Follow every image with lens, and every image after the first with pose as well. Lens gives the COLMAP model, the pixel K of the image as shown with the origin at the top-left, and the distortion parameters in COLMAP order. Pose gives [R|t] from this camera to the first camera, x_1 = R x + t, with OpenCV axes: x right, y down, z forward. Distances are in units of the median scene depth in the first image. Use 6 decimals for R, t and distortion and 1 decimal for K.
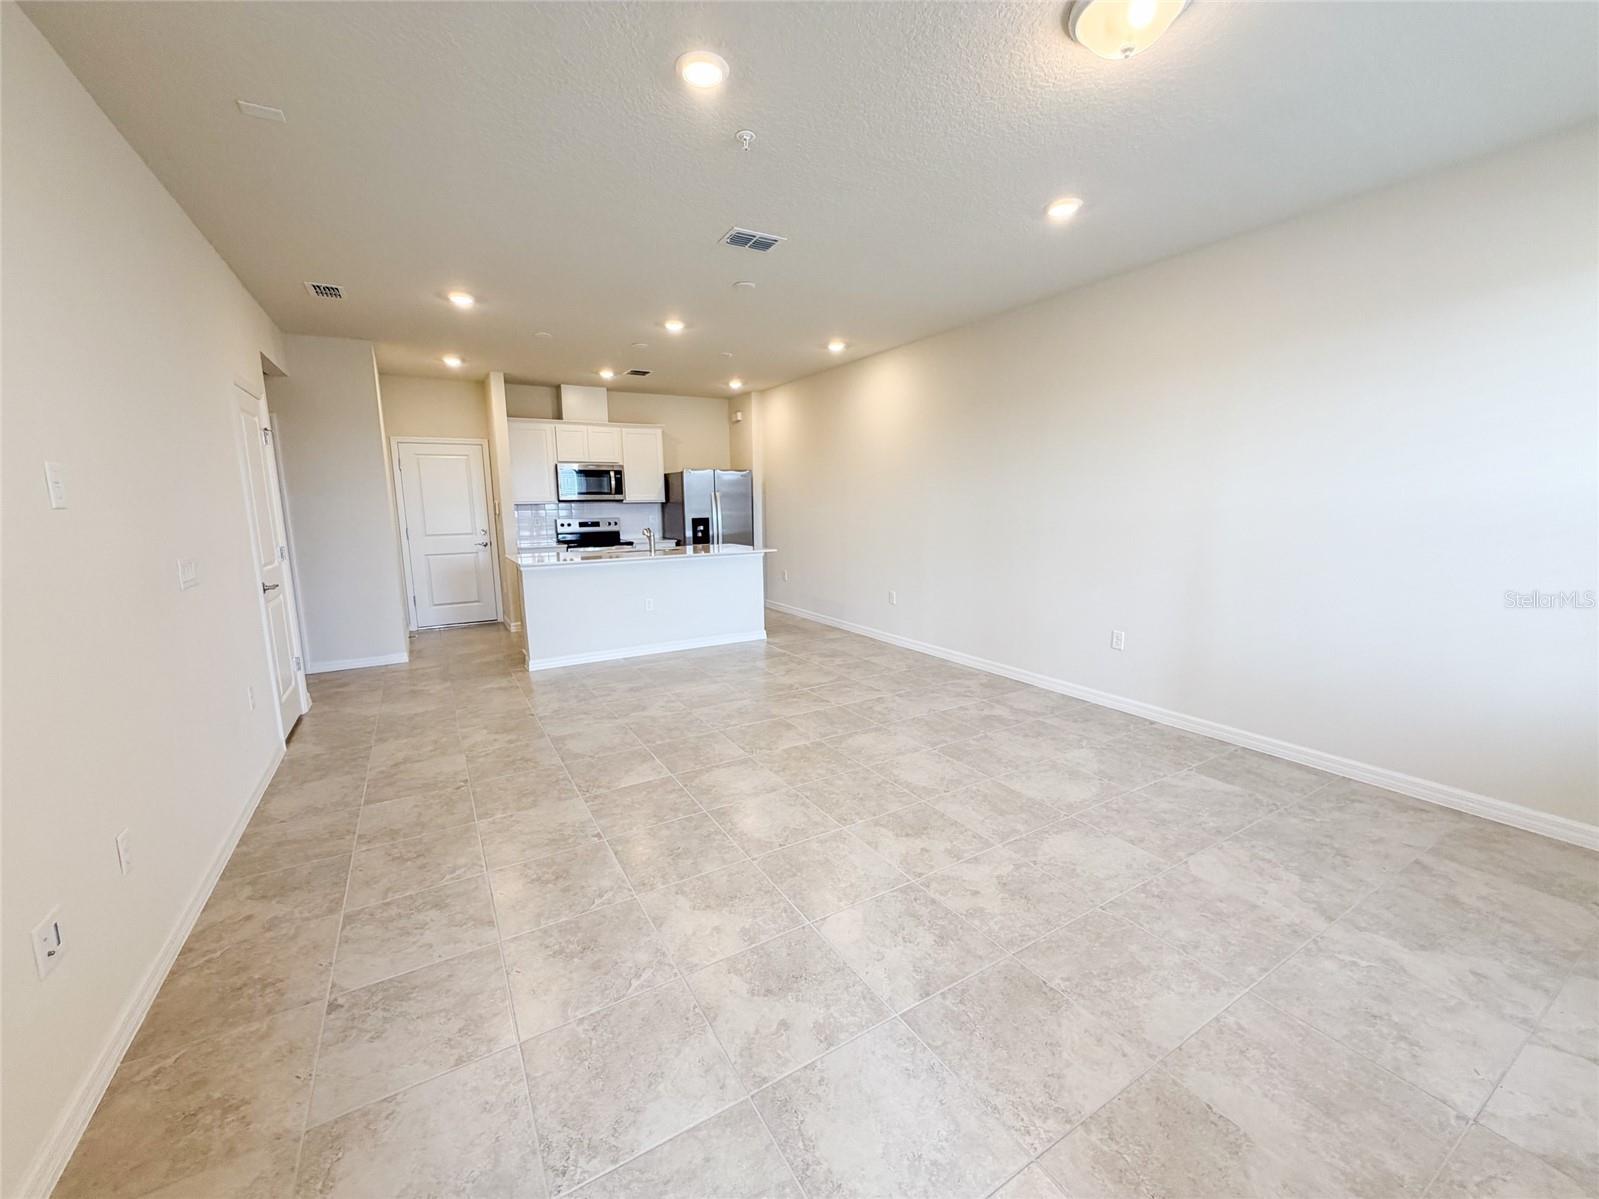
lens RADIAL K [[641.2, 0, 800.4], [0, 641.2, 598.6], [0, 0, 1]] dist [0.002052, -0.000794]
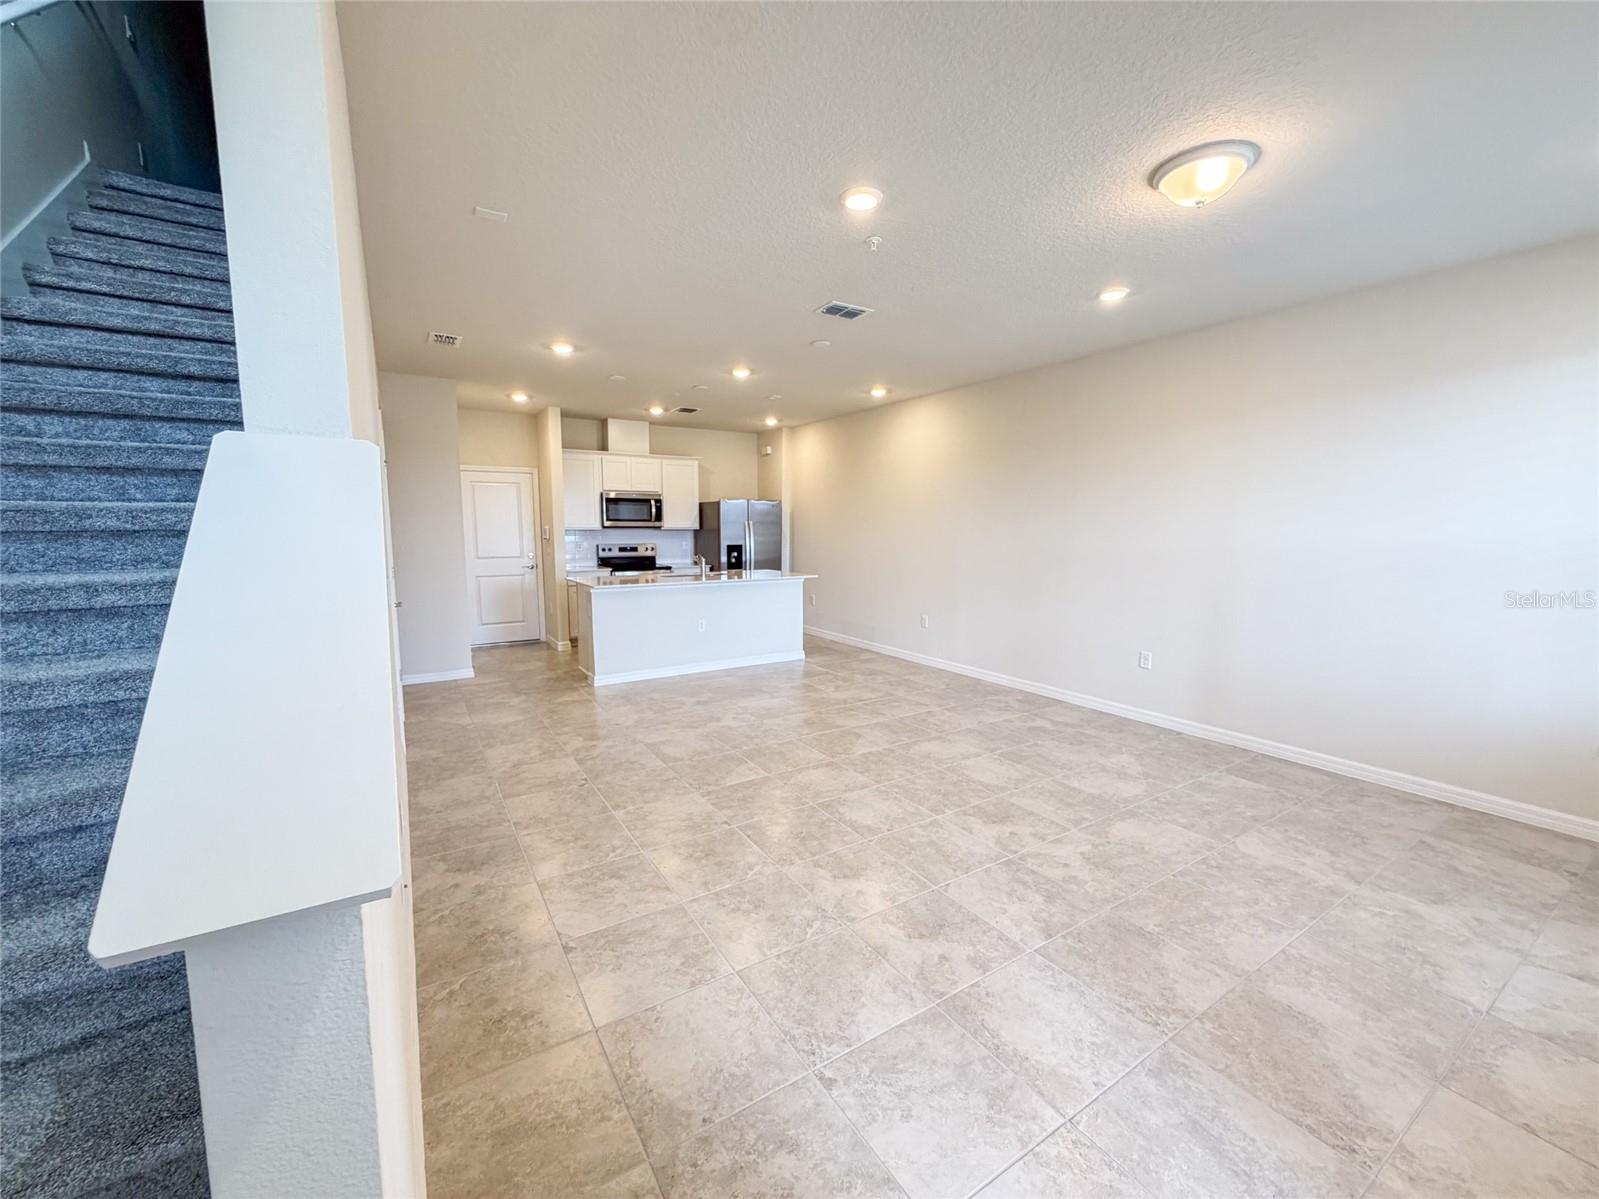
lens RADIAL K [[641.2, 0, 800.1], [0, 641.2, 599.3], [0, 0, 1]] dist [0.002052, -0.000794]
pose [[0.999493, 0.011268, 0.029778, -0.207880], [-0.010115, 0.999204, -0.038597, 0.011123], [-0.030189, 0.038276, 0.998811, -0.157163]]
